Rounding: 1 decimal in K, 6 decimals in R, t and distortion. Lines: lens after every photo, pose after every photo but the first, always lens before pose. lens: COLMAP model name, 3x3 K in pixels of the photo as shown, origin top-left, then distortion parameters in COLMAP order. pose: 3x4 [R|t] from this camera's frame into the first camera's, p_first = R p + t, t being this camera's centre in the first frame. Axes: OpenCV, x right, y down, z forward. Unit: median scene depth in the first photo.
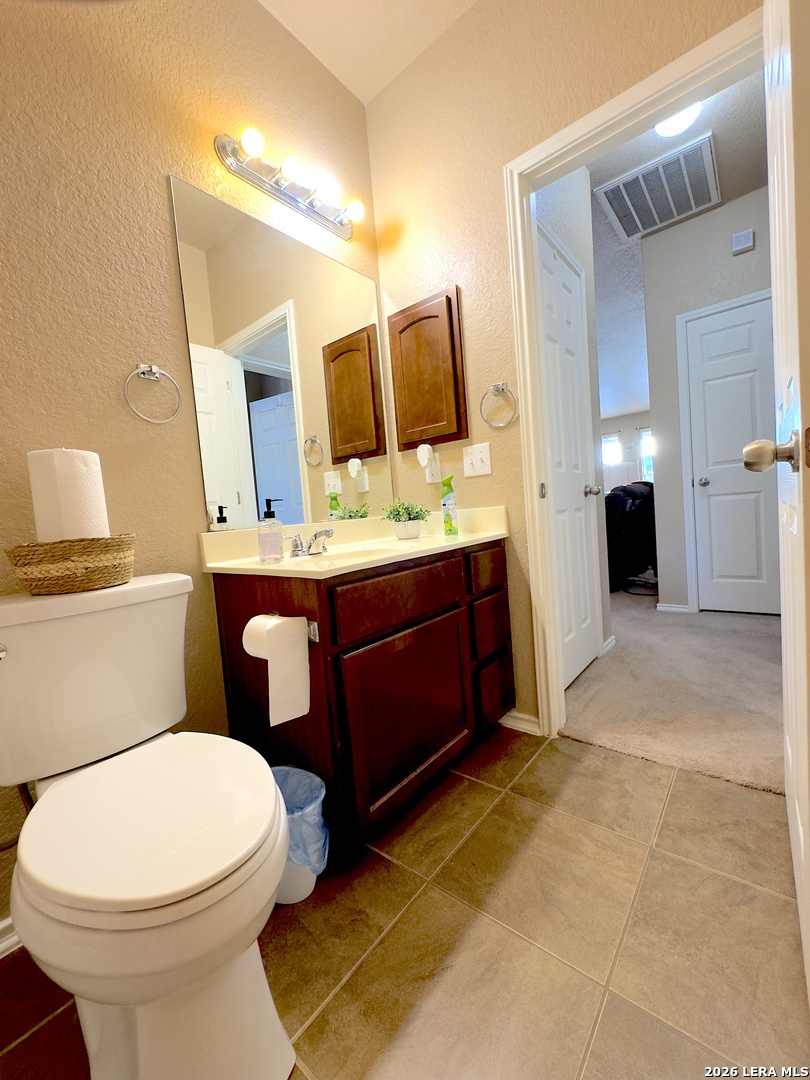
lens RADIAL K [[436.6, 0, 405.0], [0, 436.6, 540.0], [0, 0, 1]] dist [-0.002903, -0.000413]
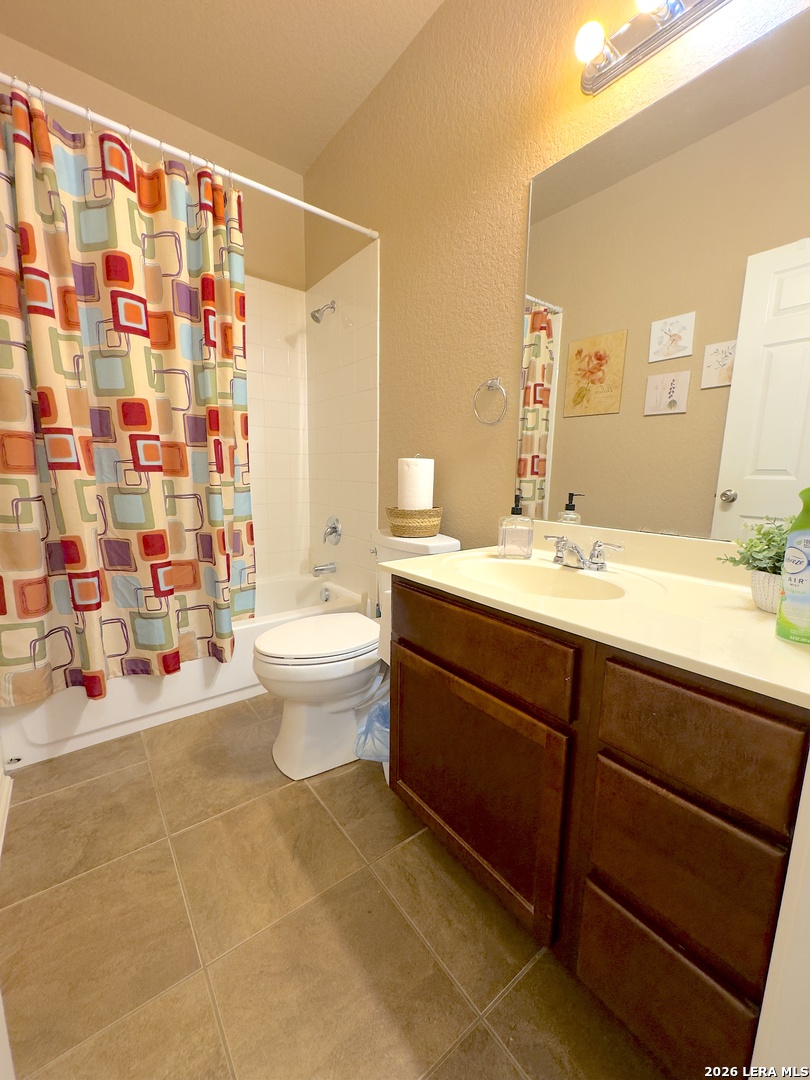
lens RADIAL K [[436.6, 0, 405.0], [0, 436.6, 540.0], [0, 0, 1]] dist [-0.002903, -0.000413]
pose [[-0.231574, 0.235750, -0.943820, 0.860423], [-0.054966, 0.965471, 0.254645, -0.283366], [0.971263, 0.110847, -0.210619, 1.212636]]
